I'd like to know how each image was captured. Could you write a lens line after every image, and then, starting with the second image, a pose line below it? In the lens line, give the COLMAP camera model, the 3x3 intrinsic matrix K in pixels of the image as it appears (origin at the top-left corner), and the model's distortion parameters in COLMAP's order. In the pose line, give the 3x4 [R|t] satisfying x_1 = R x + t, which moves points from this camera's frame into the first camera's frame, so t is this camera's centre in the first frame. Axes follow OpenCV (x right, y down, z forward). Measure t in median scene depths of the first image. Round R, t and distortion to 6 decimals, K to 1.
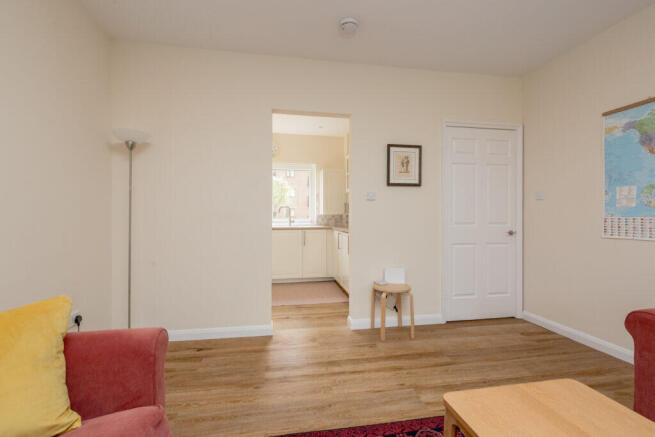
lens RADIAL K [[297.3, 0, 327.4], [0, 297.3, 219.2], [0, 0, 1]] dist [0.005879, 0.000056]
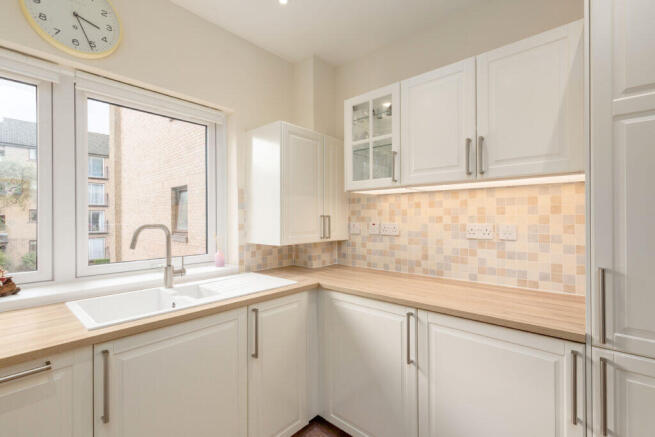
lens RADIAL K [[297.3, 0, 326.5], [0, 297.3, 217.8], [0, 0, 1]] dist [0.005879, 0.000056]
pose [[0.785636, 0.001199, 0.618687, -0.189756], [0.006349, 0.999930, -0.010000, -0.044983], [-0.618656, 0.011784, 0.785574, 0.626215]]
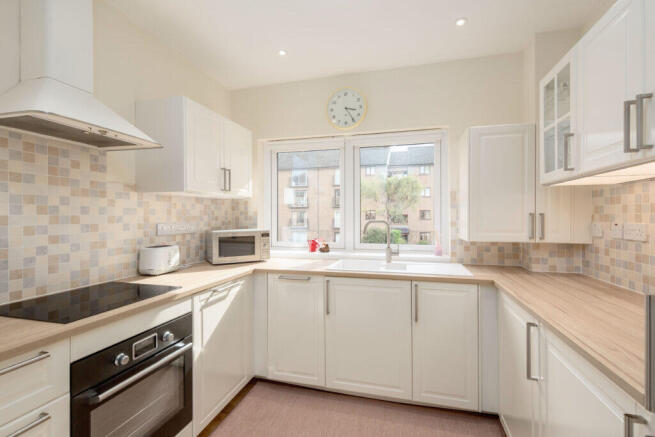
lens RADIAL K [[297.3, 0, 326.8], [0, 297.3, 218.0], [0, 0, 1]] dist [0.005879, 0.000056]
pose [[0.903083, 0.002496, -0.429459, -0.013198], [-0.004933, 0.999977, -0.004560, -0.043414], [0.429437, 0.006237, 0.903075, 0.507414]]
